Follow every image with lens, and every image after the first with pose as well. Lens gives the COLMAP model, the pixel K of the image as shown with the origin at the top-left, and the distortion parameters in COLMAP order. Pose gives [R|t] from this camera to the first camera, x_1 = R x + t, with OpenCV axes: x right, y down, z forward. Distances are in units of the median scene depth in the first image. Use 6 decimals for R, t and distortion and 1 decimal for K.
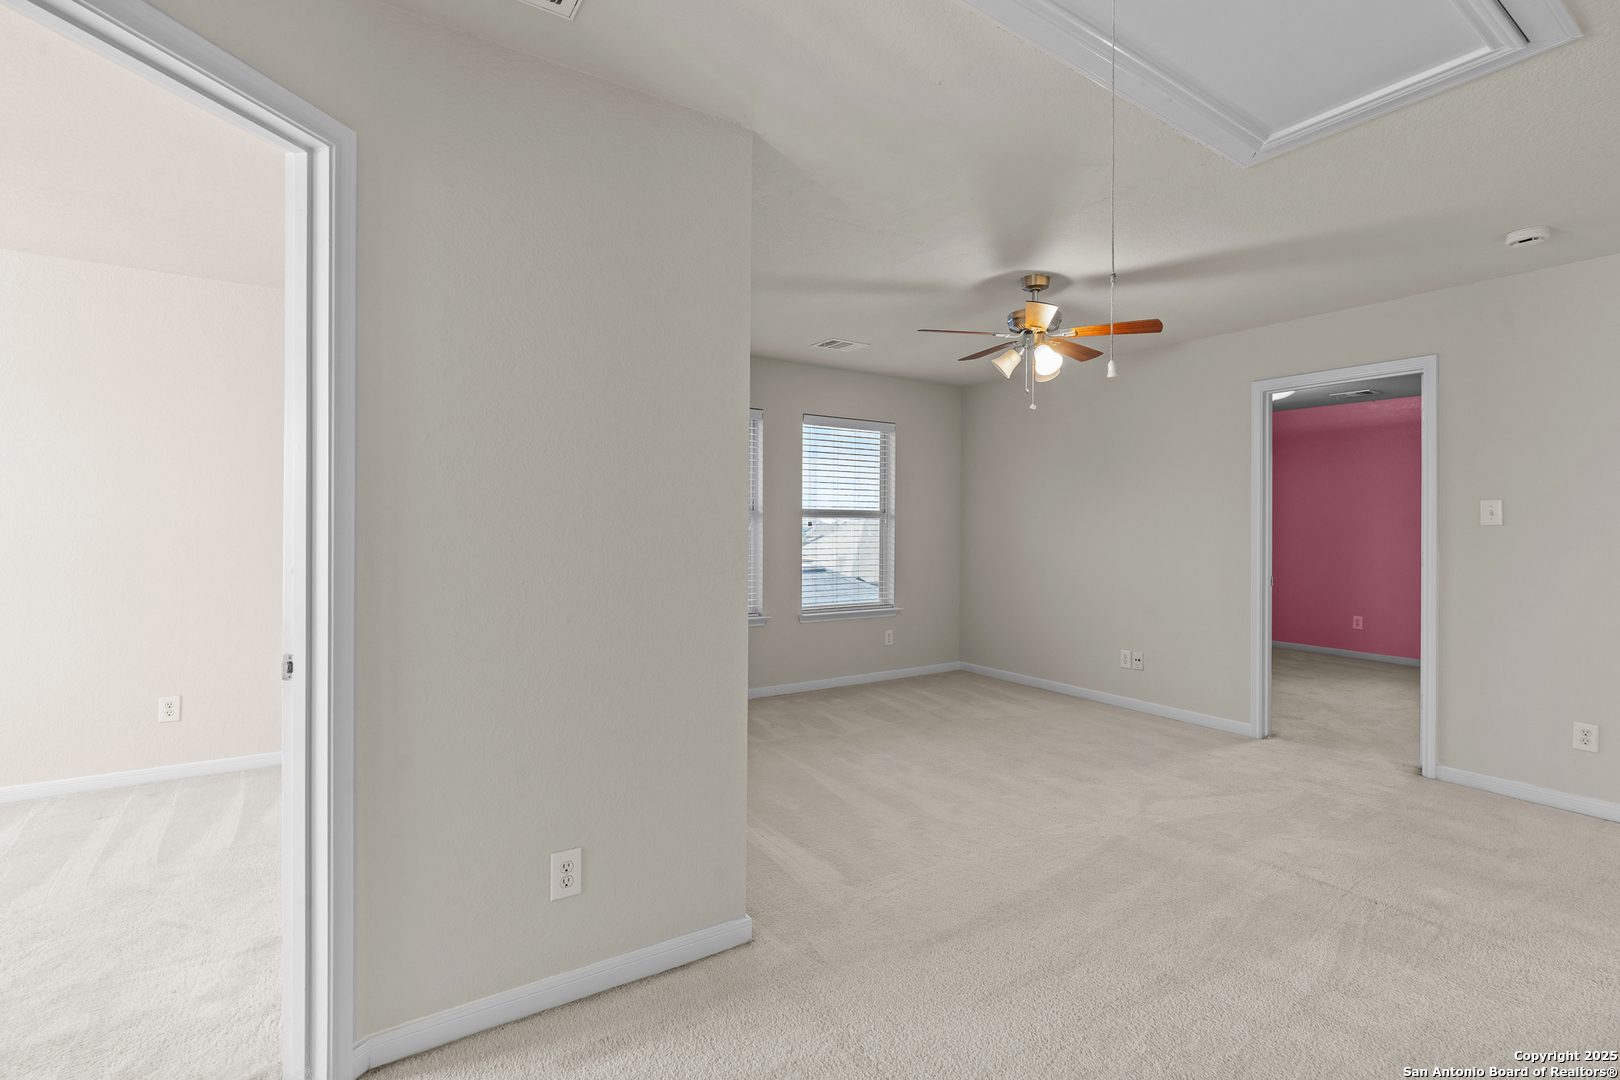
lens RADIAL K [[747.4, 0, 802.1], [0, 747.4, 534.1], [0, 0, 1]] dist [-0.012537, 0.004938]
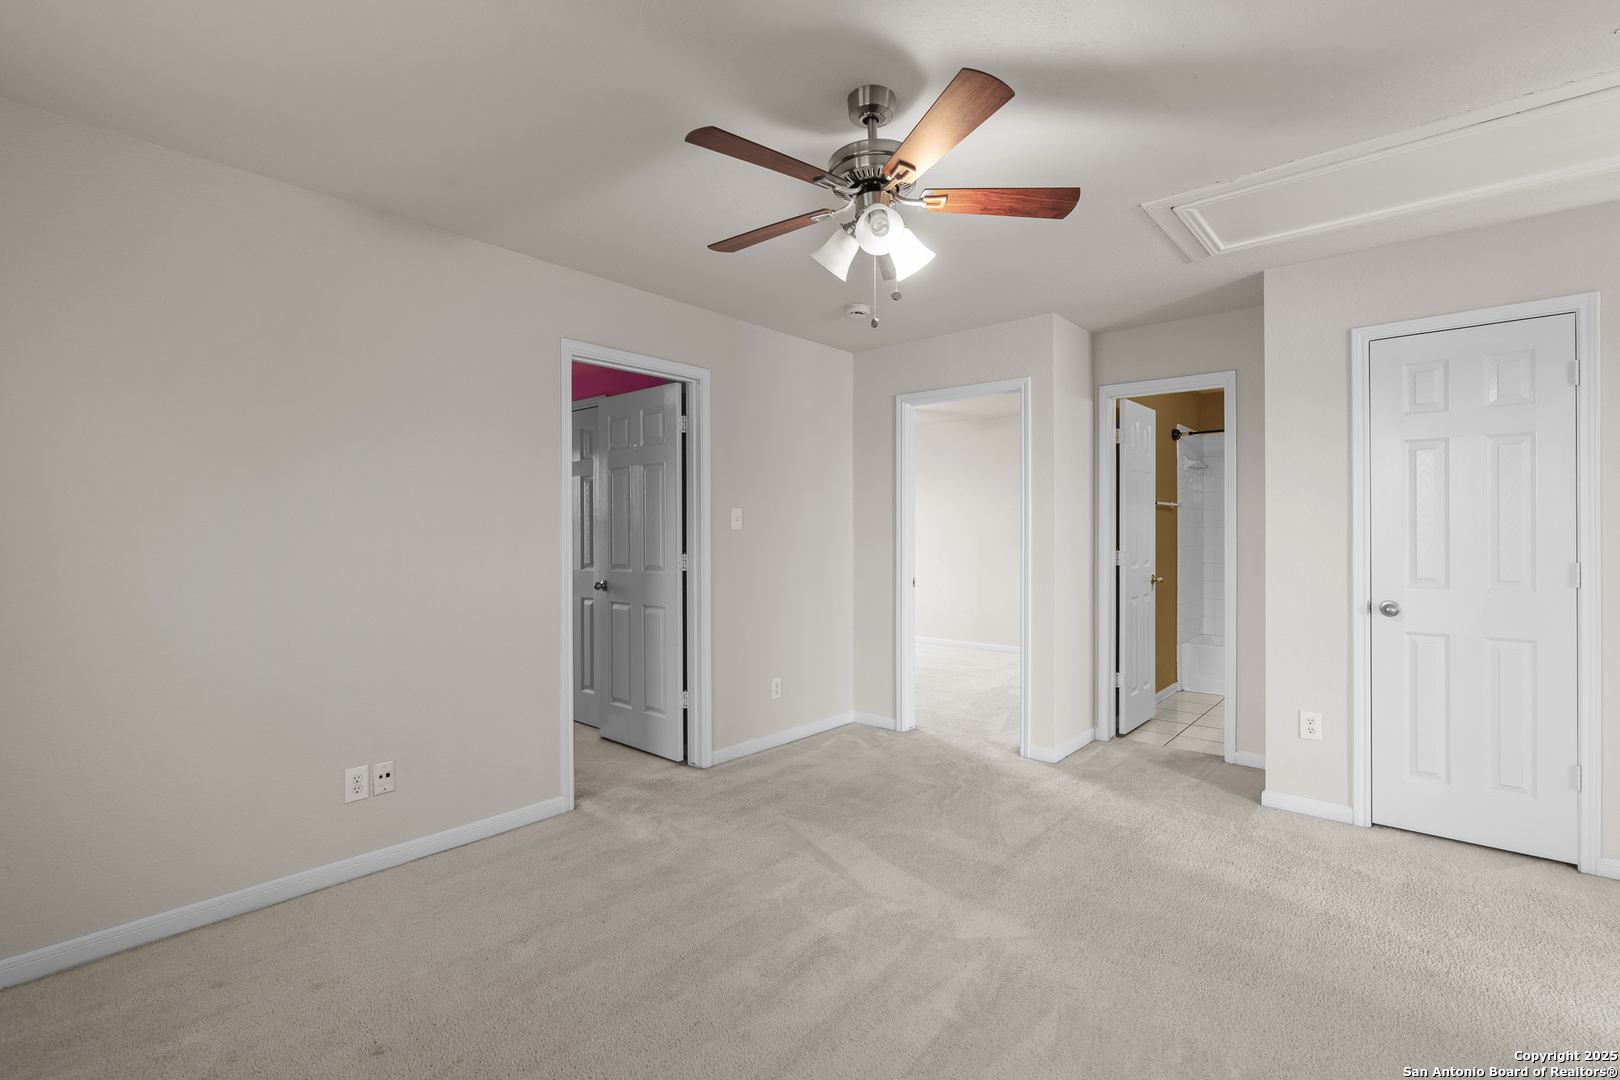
lens RADIAL K [[747.4, 0, 806.0], [0, 747.4, 537.5], [0, 0, 1]] dist [-0.012537, 0.004938]
pose [[-0.282232, -0.014836, 0.959231, -0.222462], [0.004786, 0.999846, 0.016872, -0.018839], [-0.959334, 0.009353, -0.282118, 1.210422]]
